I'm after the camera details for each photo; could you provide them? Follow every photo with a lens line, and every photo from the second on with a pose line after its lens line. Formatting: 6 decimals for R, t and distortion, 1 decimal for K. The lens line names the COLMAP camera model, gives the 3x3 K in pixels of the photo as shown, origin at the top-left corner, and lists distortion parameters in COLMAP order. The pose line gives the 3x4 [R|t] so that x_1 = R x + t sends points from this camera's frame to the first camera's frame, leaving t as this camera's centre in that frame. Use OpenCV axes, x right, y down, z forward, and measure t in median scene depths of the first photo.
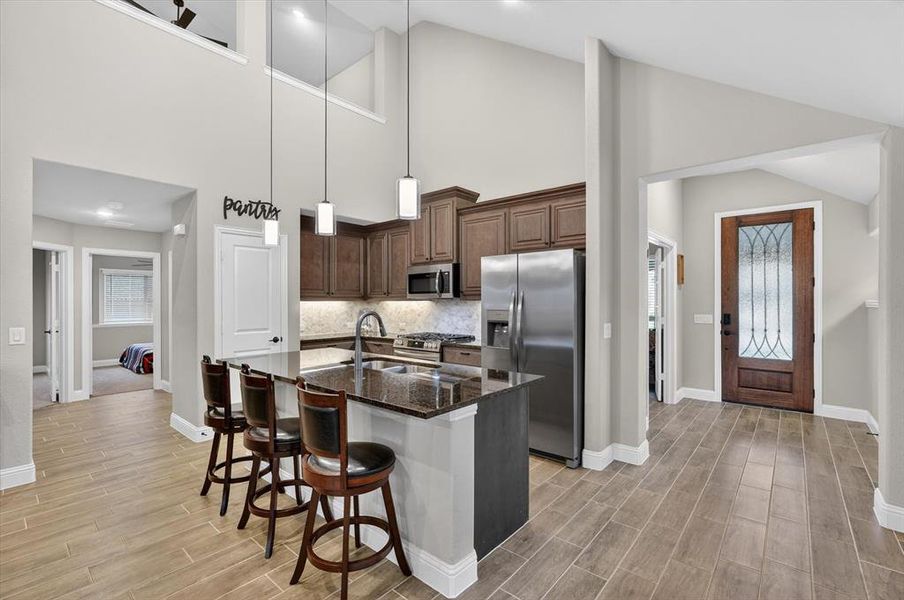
lens RADIAL K [[401.8, 0, 450.7], [0, 401.8, 296.2], [0, 0, 1]] dist [-0.002794, 0.000387]
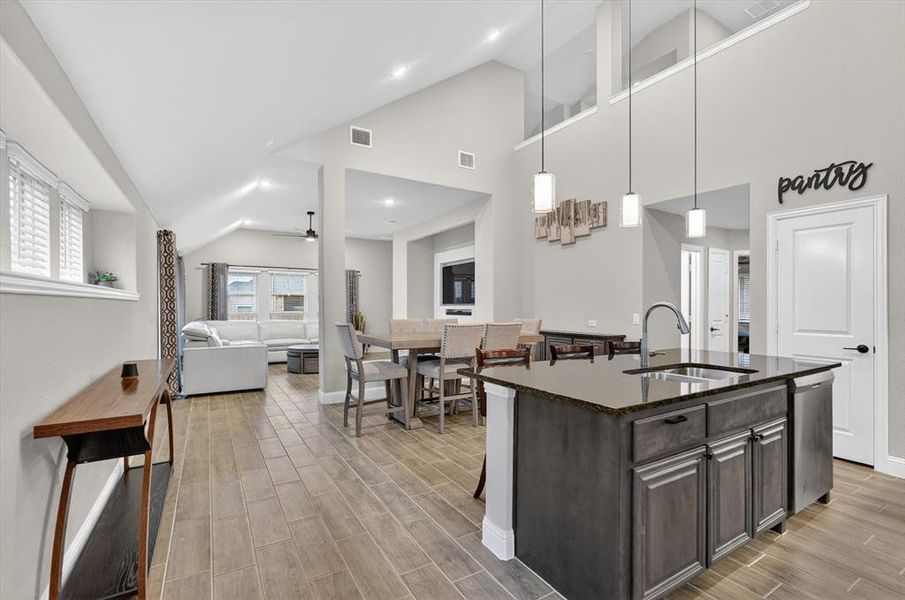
lens RADIAL K [[402.2, 0, 445.6], [0, 402.2, 305.3], [0, 0, 1]] dist [-0.002794, 0.000387]
pose [[-0.312643, 0.004266, -0.949861, 0.470928], [0.008597, 0.999962, 0.001661, 0.023404], [0.949832, -0.007646, -0.312667, 0.518801]]
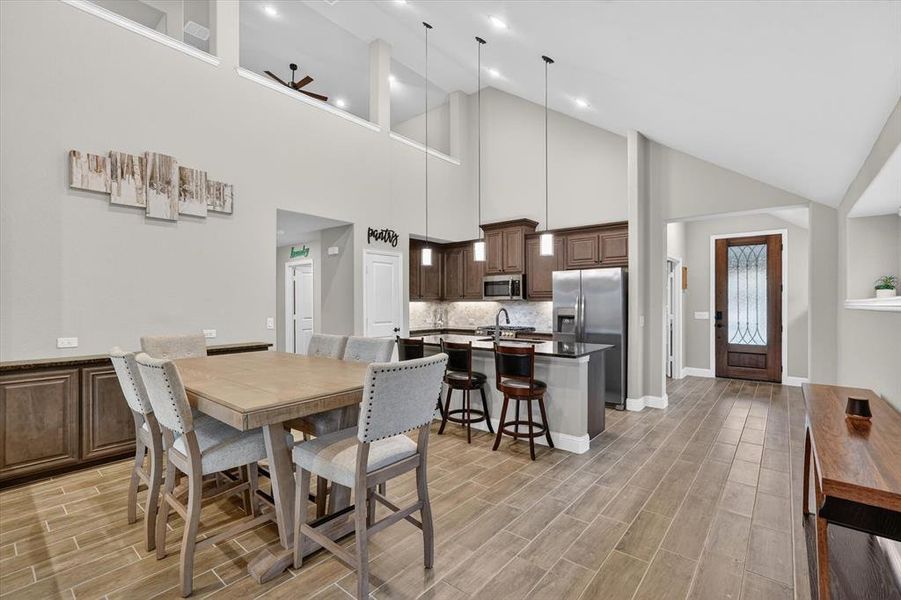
lens RADIAL K [[400.4, 0, 454.2], [0, 400.4, 299.7], [0, 0, 1]] dist [-0.002794, 0.000387]
pose [[0.999805, -0.000328, 0.019738, -0.263328], [0.000274, 0.999996, 0.002758, 0.001443], [-0.019739, -0.002752, 0.999801, -0.375466]]
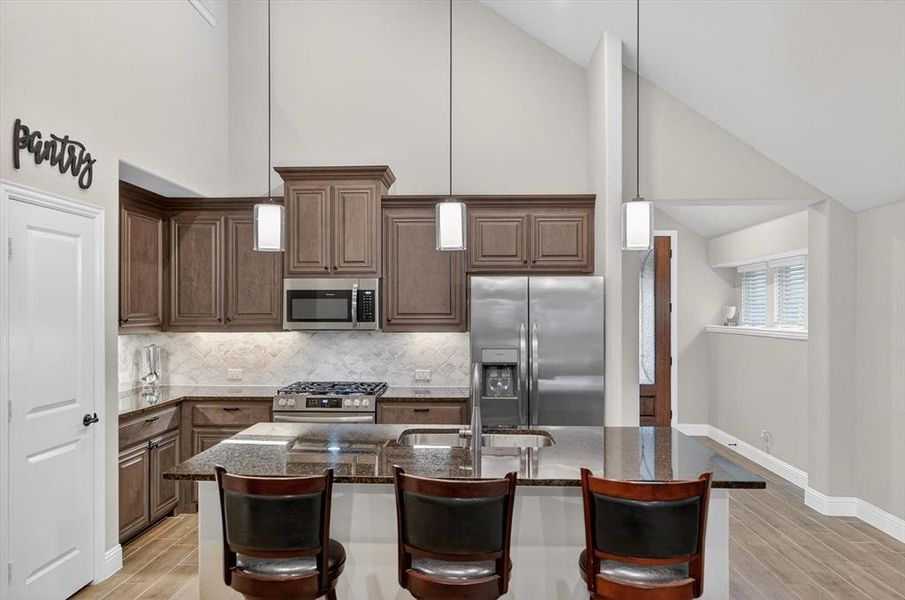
lens RADIAL K [[587.2, 0, 445.7], [0, 587.2, 304.0], [0, 0, 1]] dist [-0.001256, -0.003457]
pose [[0.795005, 0.008797, 0.606539, -0.523766], [-0.005609, 0.999959, -0.007151, -0.032167], [-0.606577, 0.002283, 0.795021, 0.153846]]
